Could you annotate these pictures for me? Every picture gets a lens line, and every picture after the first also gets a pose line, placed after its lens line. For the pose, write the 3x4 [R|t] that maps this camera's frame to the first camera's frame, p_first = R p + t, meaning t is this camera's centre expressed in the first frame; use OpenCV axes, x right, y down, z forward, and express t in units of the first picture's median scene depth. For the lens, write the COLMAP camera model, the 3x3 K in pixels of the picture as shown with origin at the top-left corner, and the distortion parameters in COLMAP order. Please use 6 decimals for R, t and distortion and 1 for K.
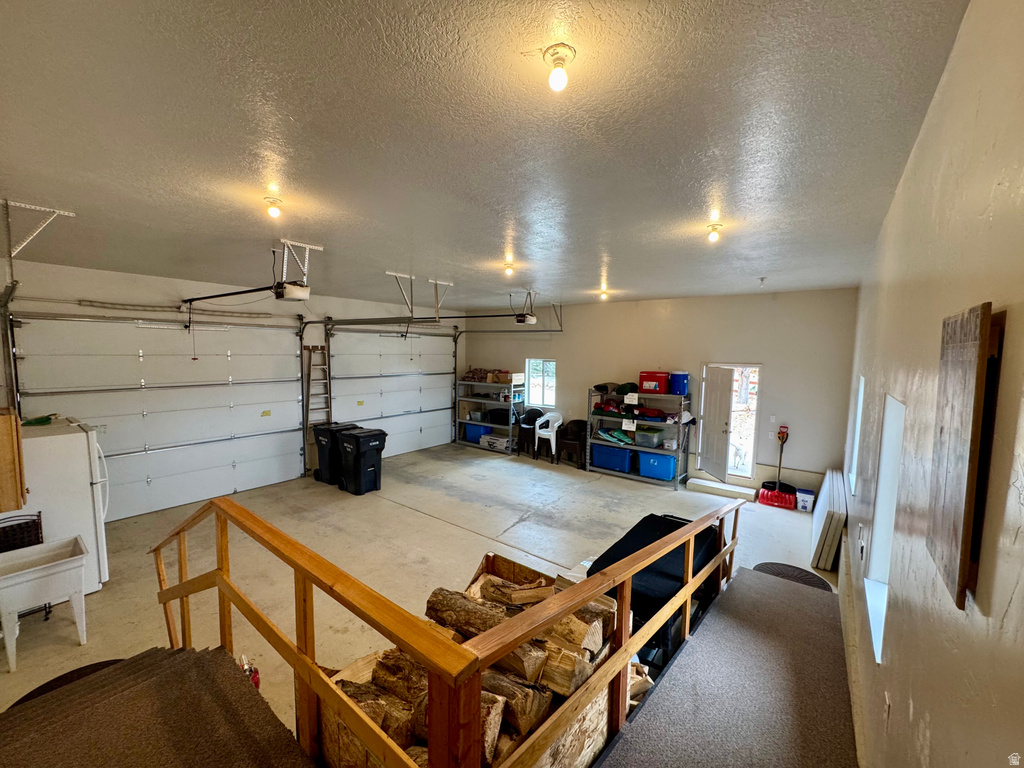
lens RADIAL K [[405.8, 0, 512.9], [0, 405.8, 382.5], [0, 0, 1]] dist [-0.002229, 0.000354]
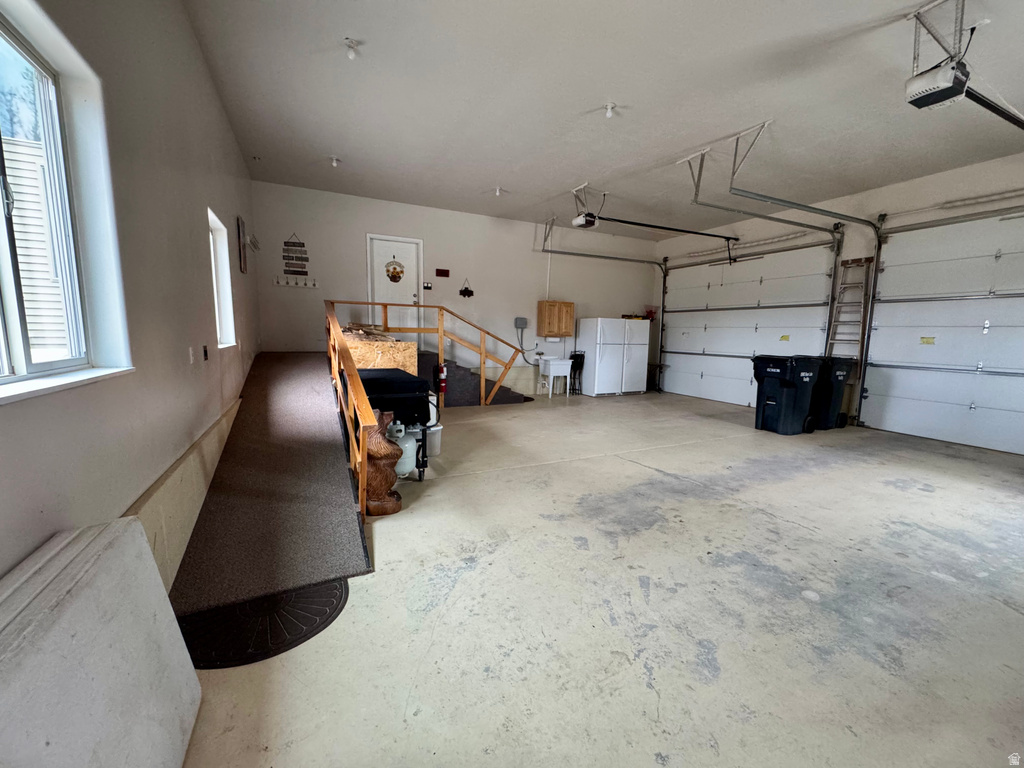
lens RADIAL K [[405.8, 0, 510.2], [0, 405.8, 384.8], [0, 0, 1]] dist [-0.002229, 0.000354]
pose [[-0.443213, 0.093102, -0.891568, 0.535137], [-0.092361, 0.984556, 0.148727, 0.095043], [0.891645, 0.148264, -0.427769, 0.786546]]
